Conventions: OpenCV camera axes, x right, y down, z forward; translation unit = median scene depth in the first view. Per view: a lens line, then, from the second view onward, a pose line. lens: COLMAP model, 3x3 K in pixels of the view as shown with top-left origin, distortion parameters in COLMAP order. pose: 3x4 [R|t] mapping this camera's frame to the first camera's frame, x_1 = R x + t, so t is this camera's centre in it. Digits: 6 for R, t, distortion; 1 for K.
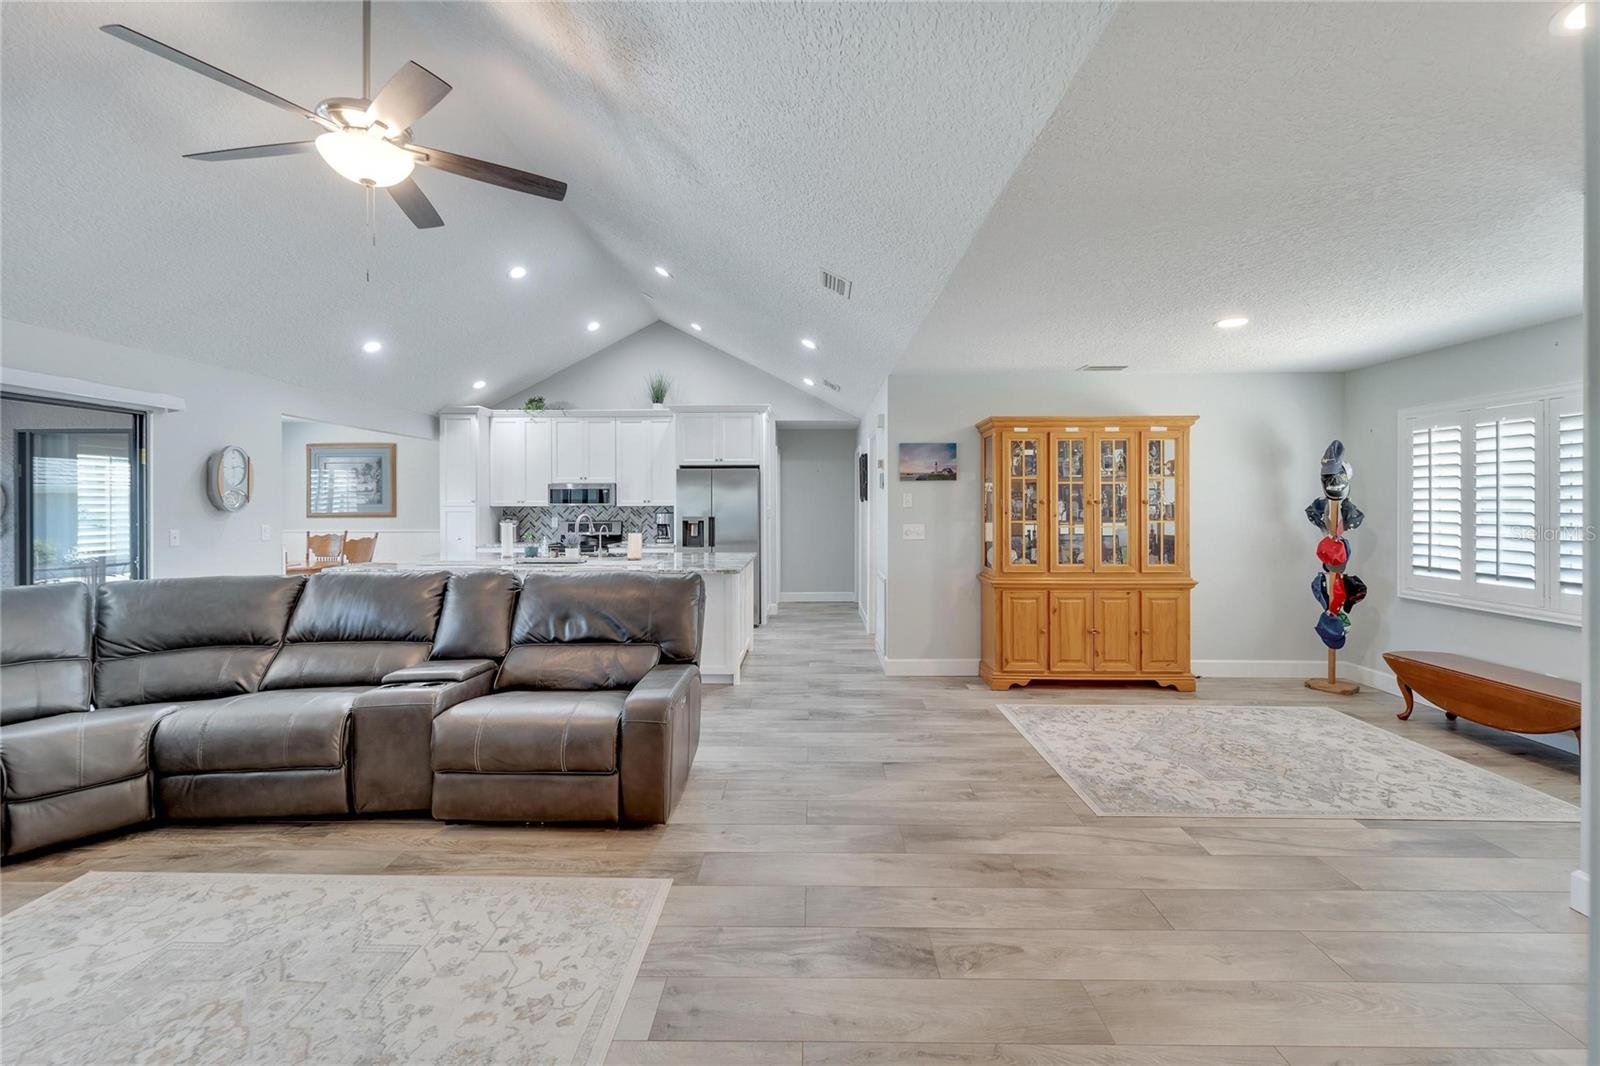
lens RADIAL K [[657.5, 0, 802.8], [0, 657.5, 504.9], [0, 0, 1]] dist [-0.000227, -0.000472]
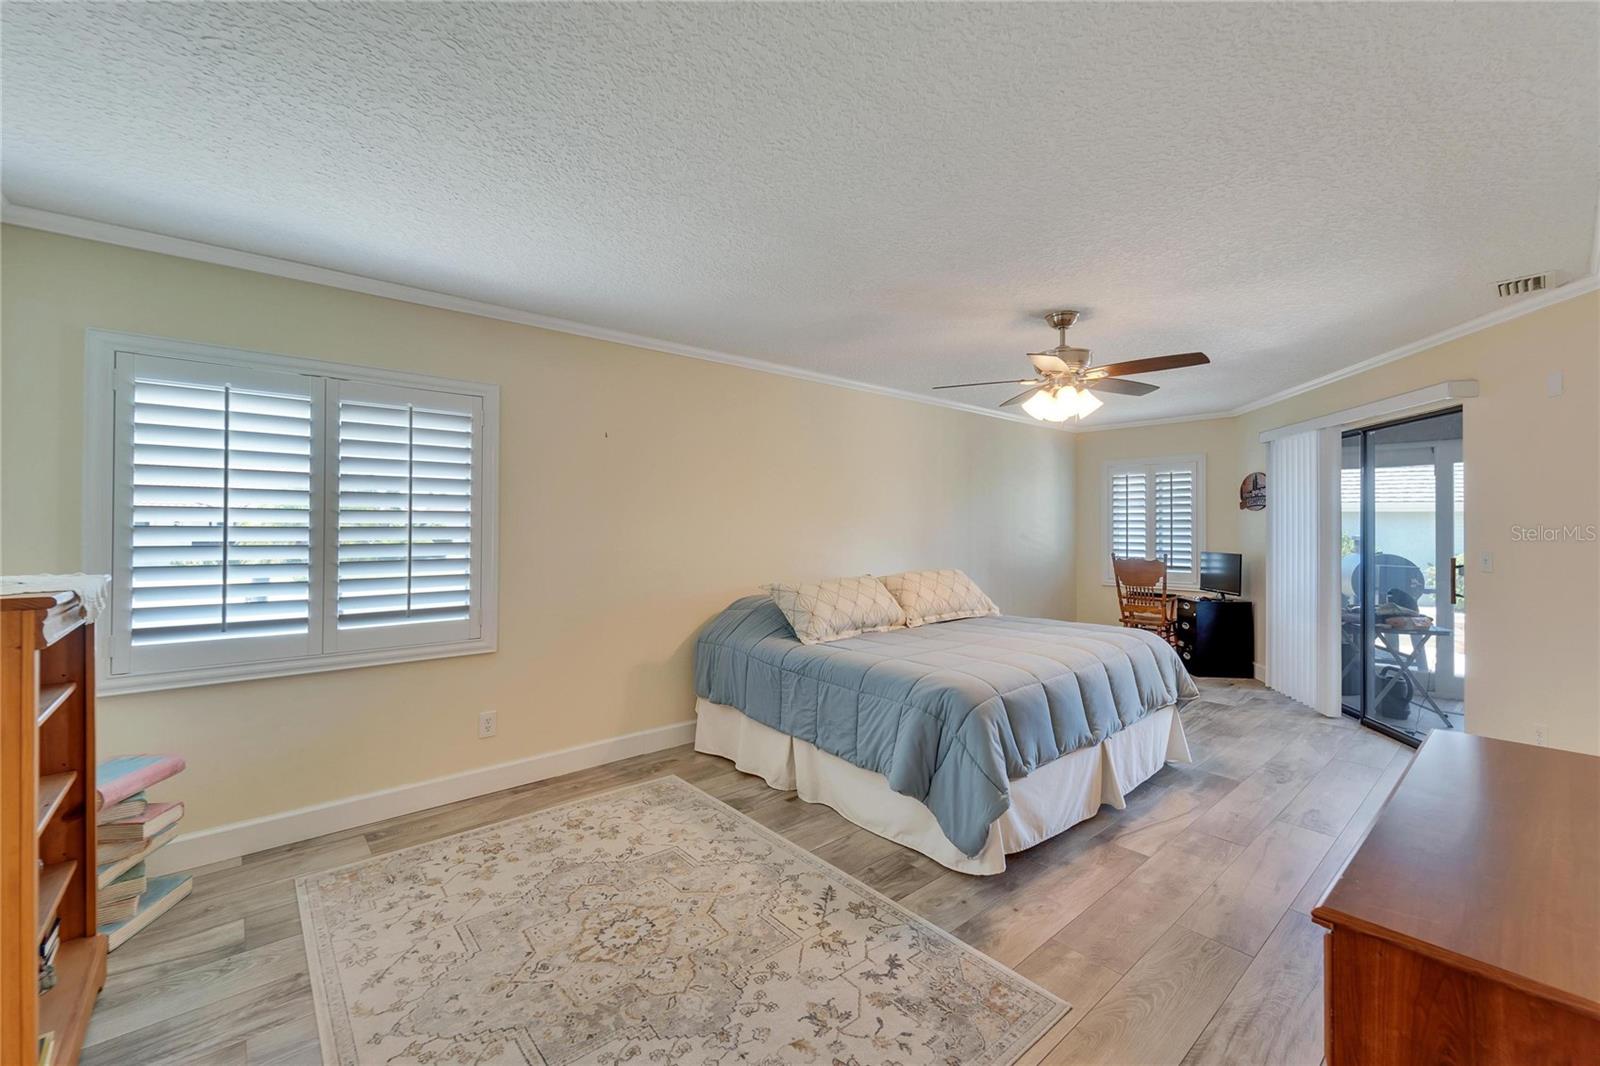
lens RADIAL K [[656.8, 0, 803.2], [0, 656.8, 515.0], [0, 0, 1]] dist [0.001098, -0.000023]
pose [[-0.671795, 0.009607, 0.740675, -0.745502], [-0.001228, 0.999900, -0.014082, 0.008986], [-0.740736, -0.010370, -0.671716, 0.553761]]
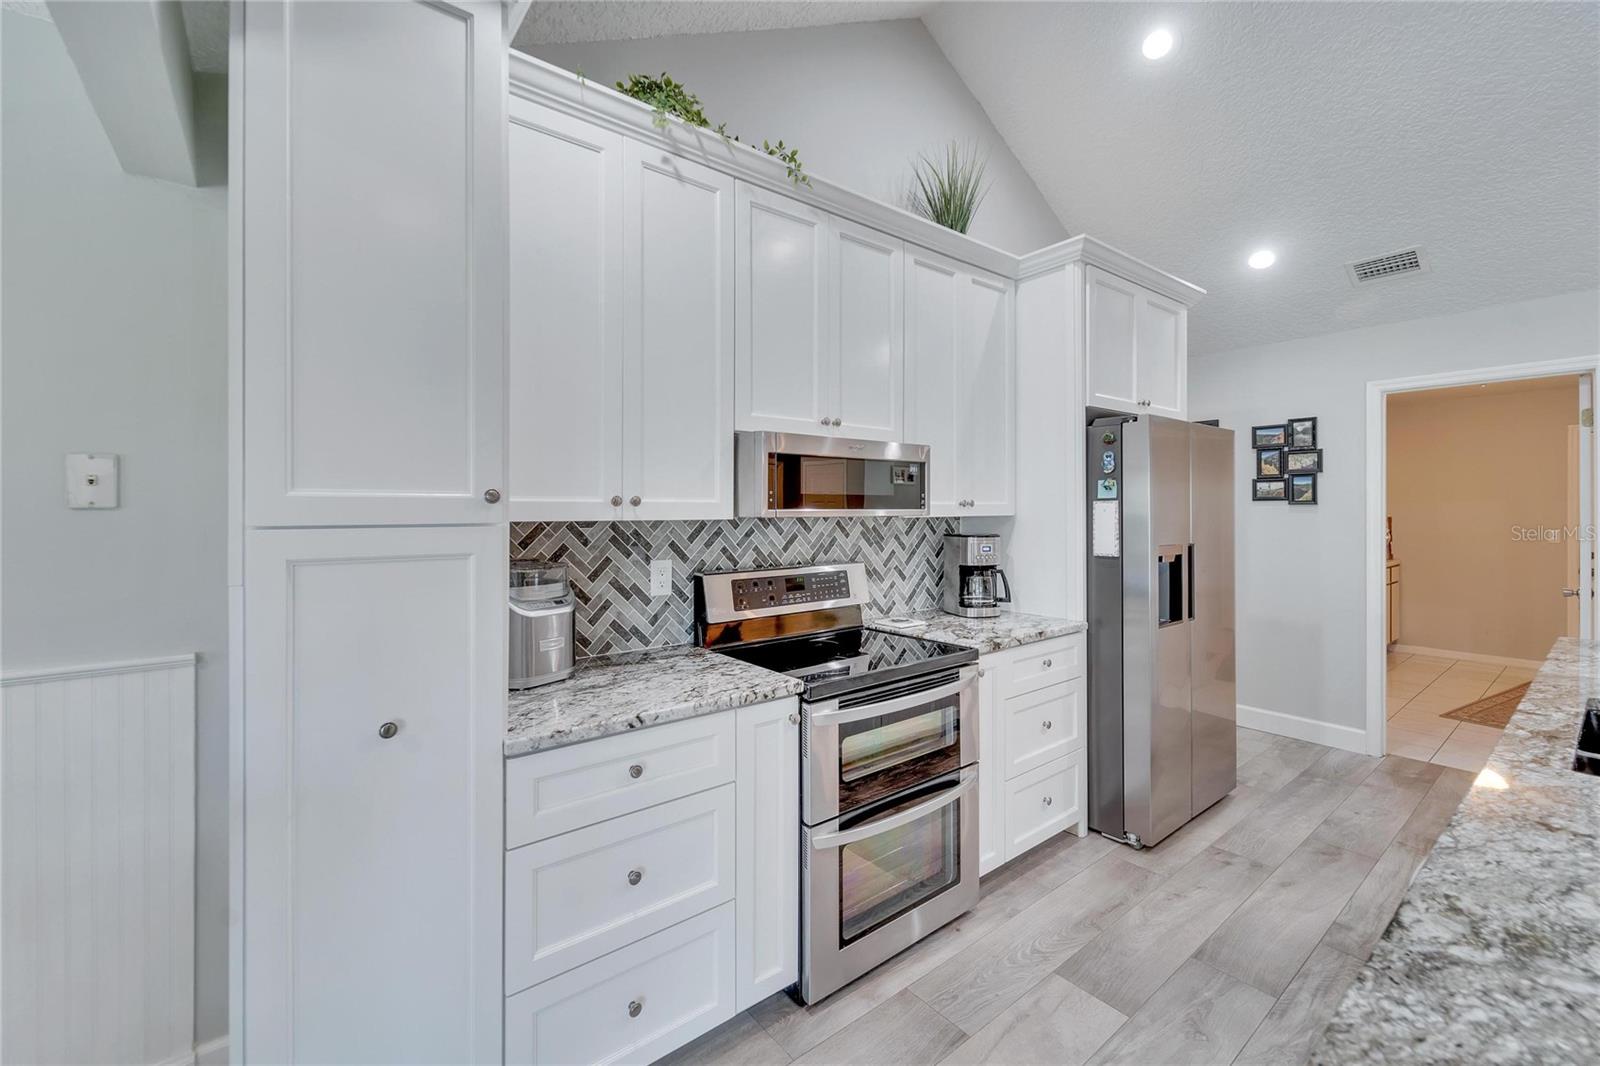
lens RADIAL K [[658.7, 0, 797.4], [0, 658.7, 511.1], [0, 0, 1]] dist [0.001327, -0.000036]
pose [[0.774321, -0.000667, 0.632793, -0.867699], [0.001016, 0.999999, -0.000189, -0.002088], [-0.632792, 0.000789, 0.774321, 1.285239]]
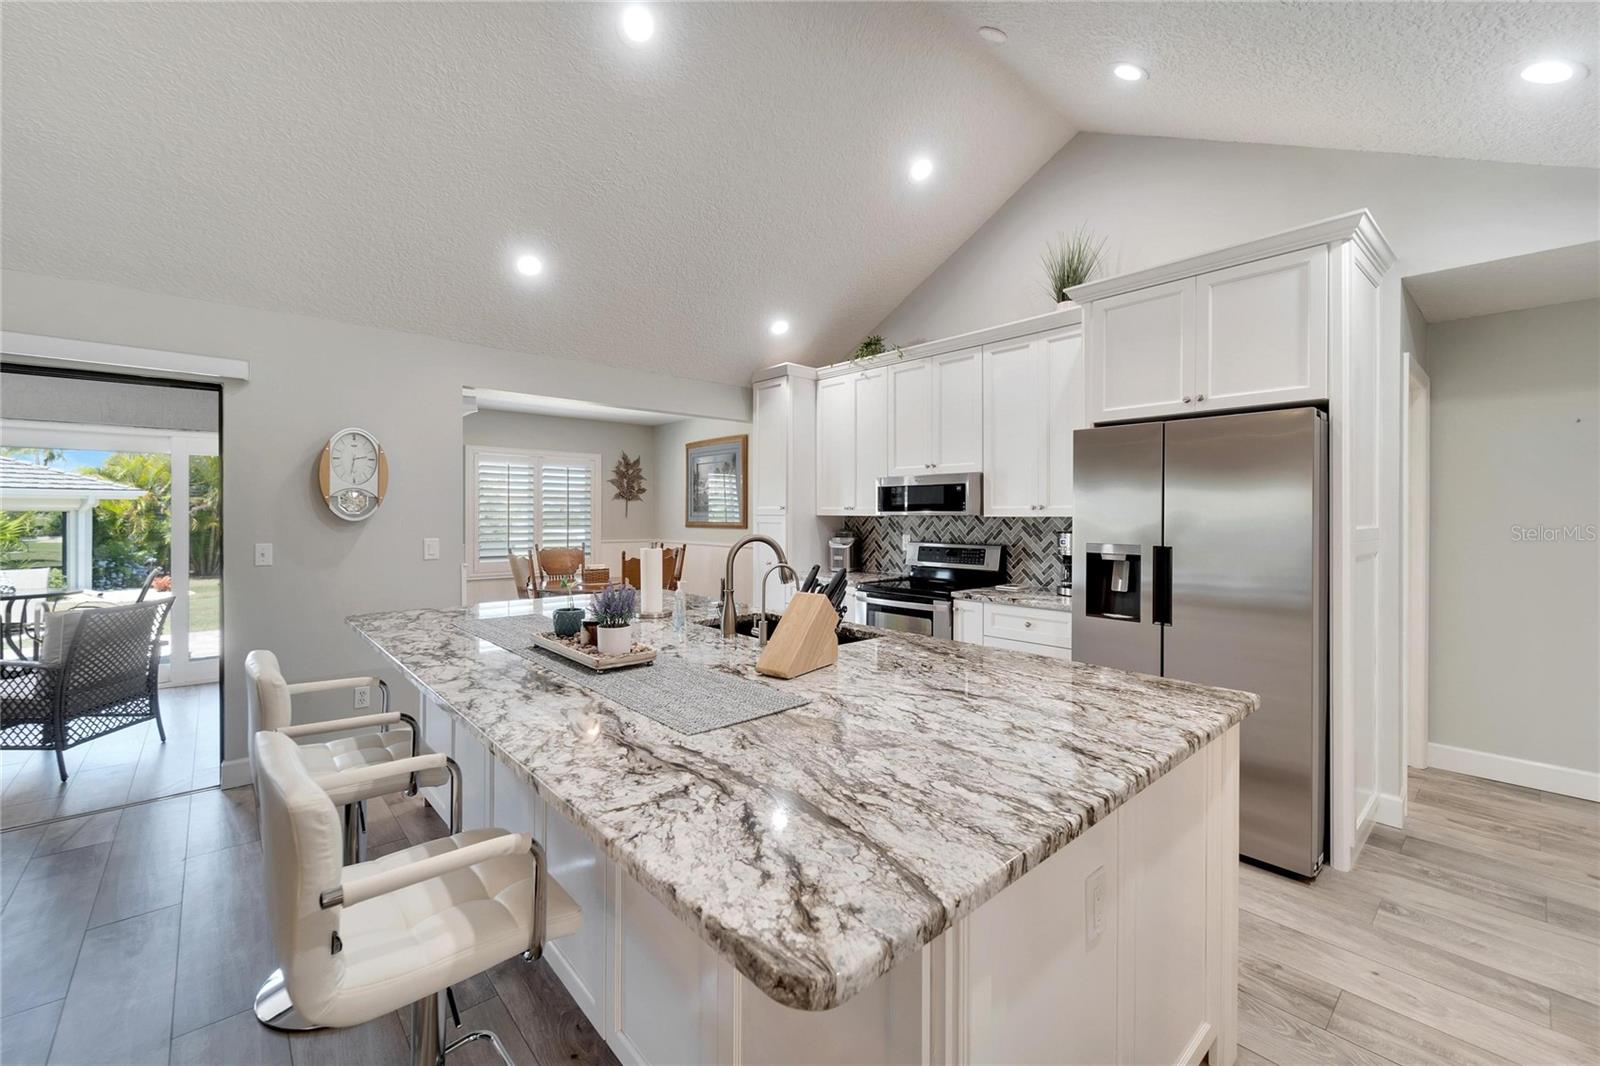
lens RADIAL K [[656.8, 0, 803.2], [0, 656.8, 515.0], [0, 0, 1]] dist [0.001098, -0.000023]
pose [[0.679781, 0.005082, -0.733398, -0.000719], [-0.004551, 0.999986, 0.002712, -0.000200], [0.733401, 0.001494, 0.679795, 0.892124]]
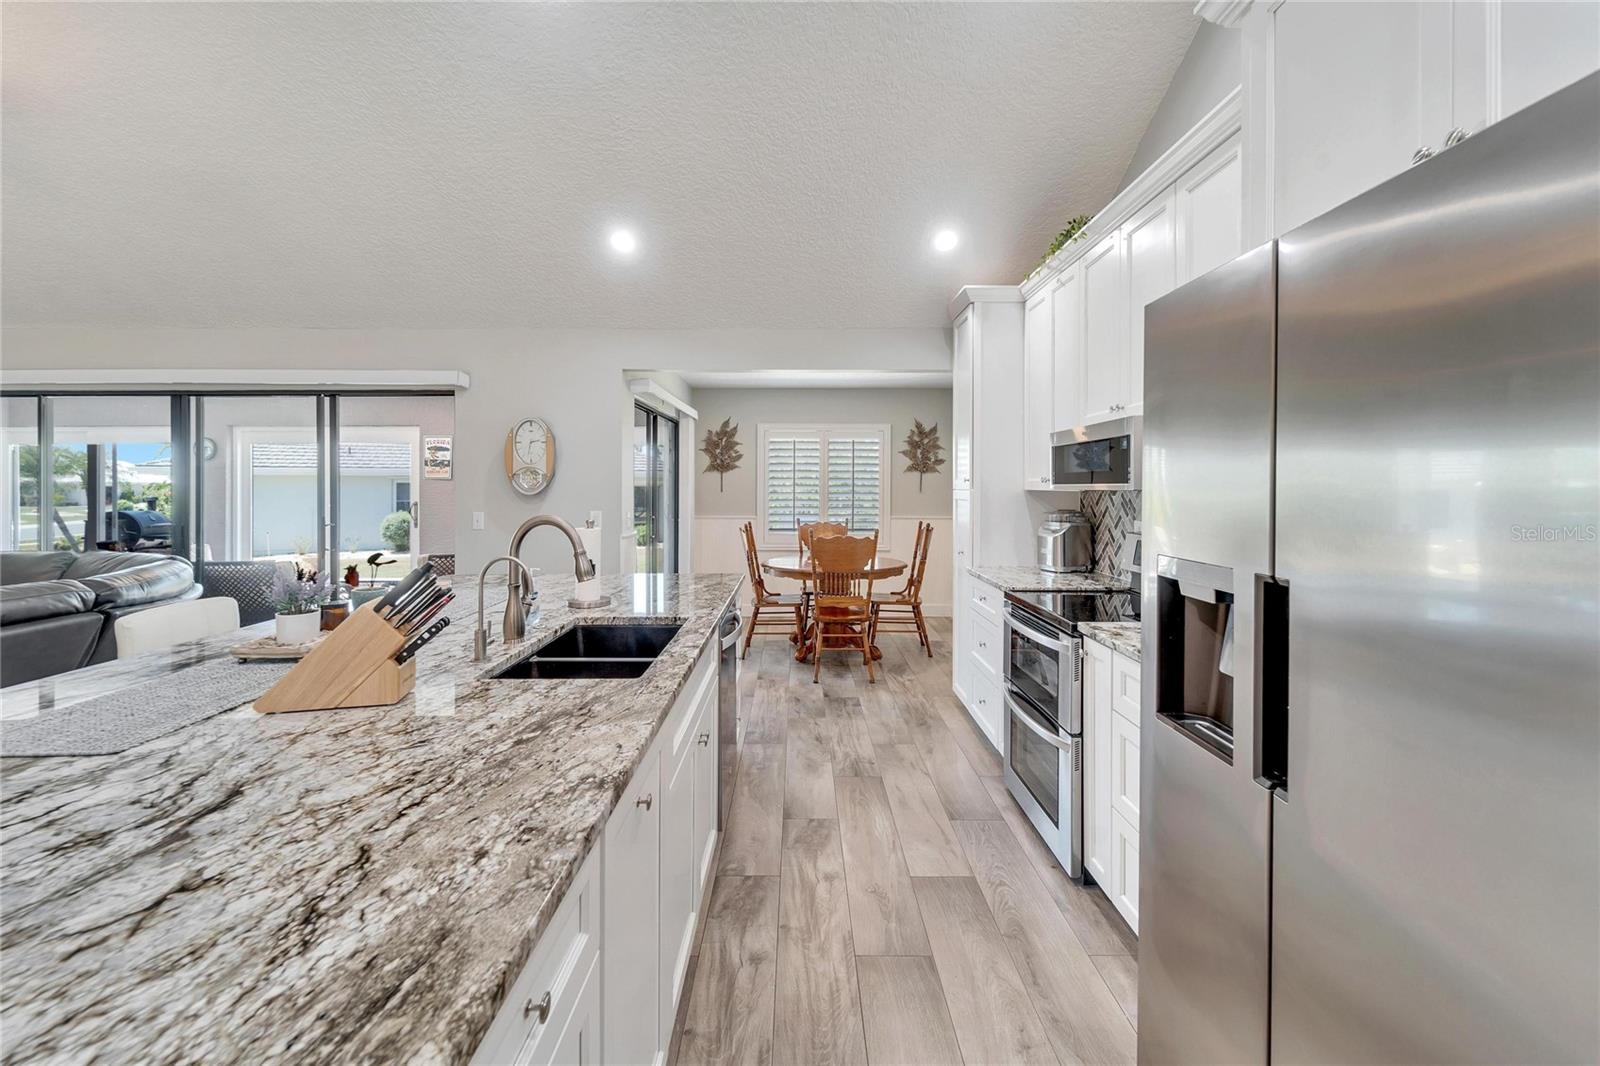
lens RADIAL K [[662.3, 0, 795.0], [0, 662.3, 492.5], [0, 0, 1]] dist [0.000449, 0.000003]
pose [[0.011730, 0.011721, -0.999863, 0.001213], [-0.001552, 0.999930, 0.011704, -0.002540], [0.999930, 0.001414, 0.011747, 1.365263]]
